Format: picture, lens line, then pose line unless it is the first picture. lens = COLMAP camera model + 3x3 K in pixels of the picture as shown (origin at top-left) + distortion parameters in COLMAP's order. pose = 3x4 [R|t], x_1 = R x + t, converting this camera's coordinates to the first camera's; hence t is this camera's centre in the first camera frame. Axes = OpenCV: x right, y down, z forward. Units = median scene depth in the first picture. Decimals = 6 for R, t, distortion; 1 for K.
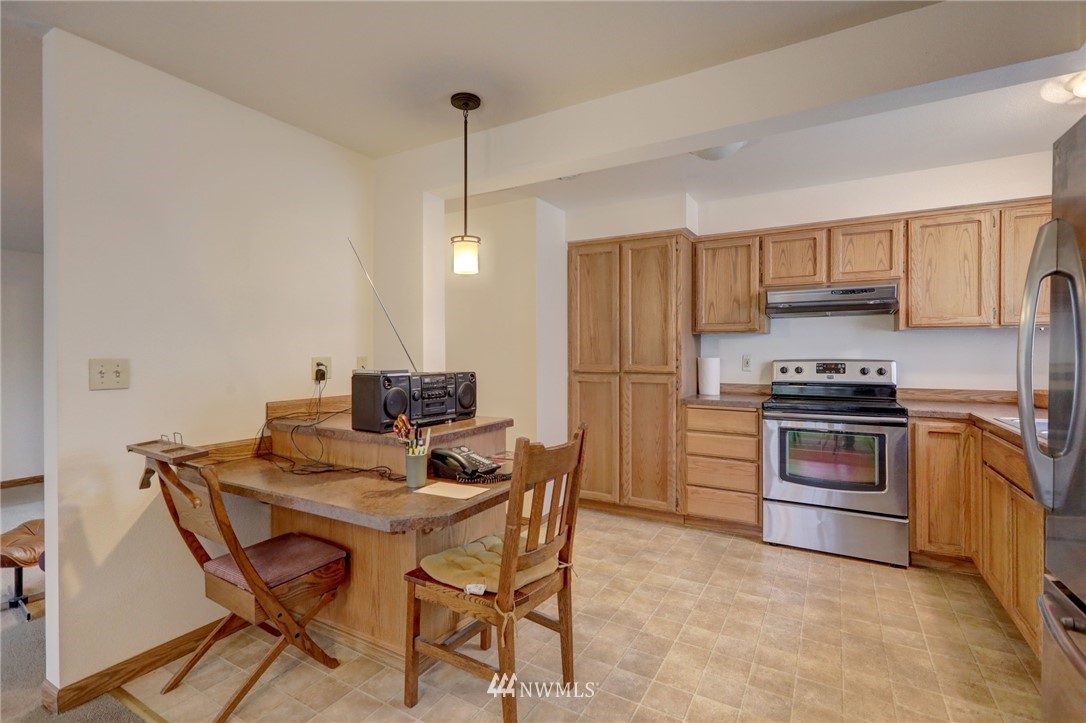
lens RADIAL K [[503.9, 0, 542.7], [0, 503.9, 355.0], [0, 0, 1]] dist [-0.007133, 0.002256]
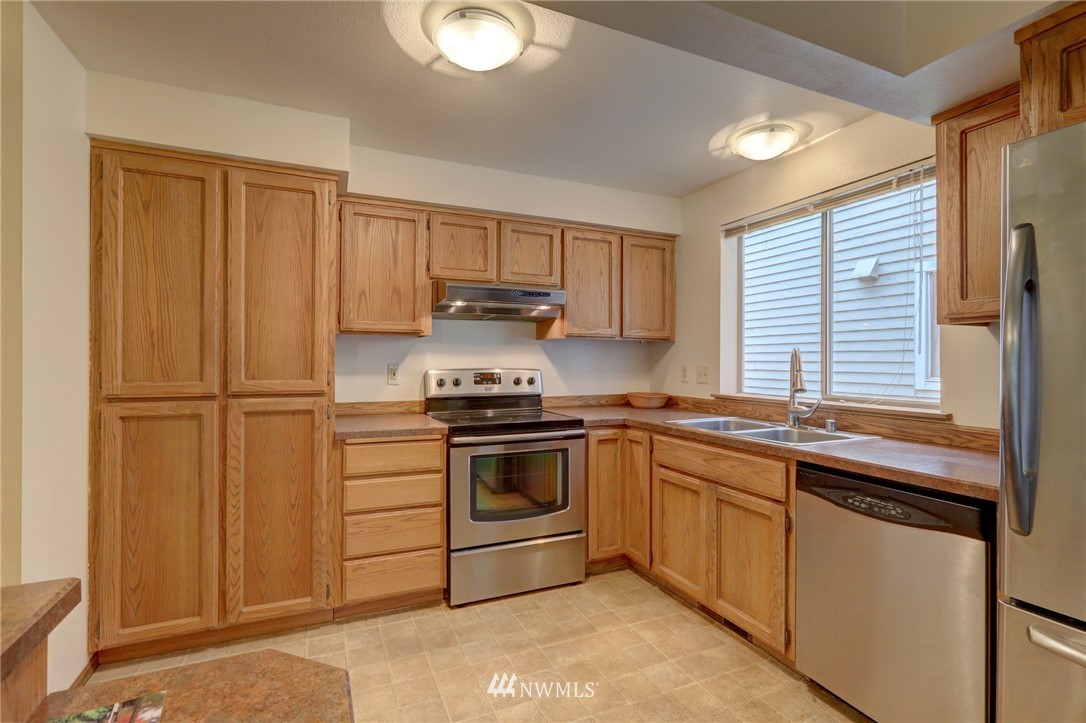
lens RADIAL K [[503.9, 0, 542.5], [0, 503.9, 363.6], [0, 0, 1]] dist [-0.007133, 0.002256]
pose [[0.595741, -0.002056, 0.803174, -0.090768], [-0.000088, 0.999997, 0.002625, -0.003234], [-0.803177, -0.001635, 0.595738, 0.401581]]
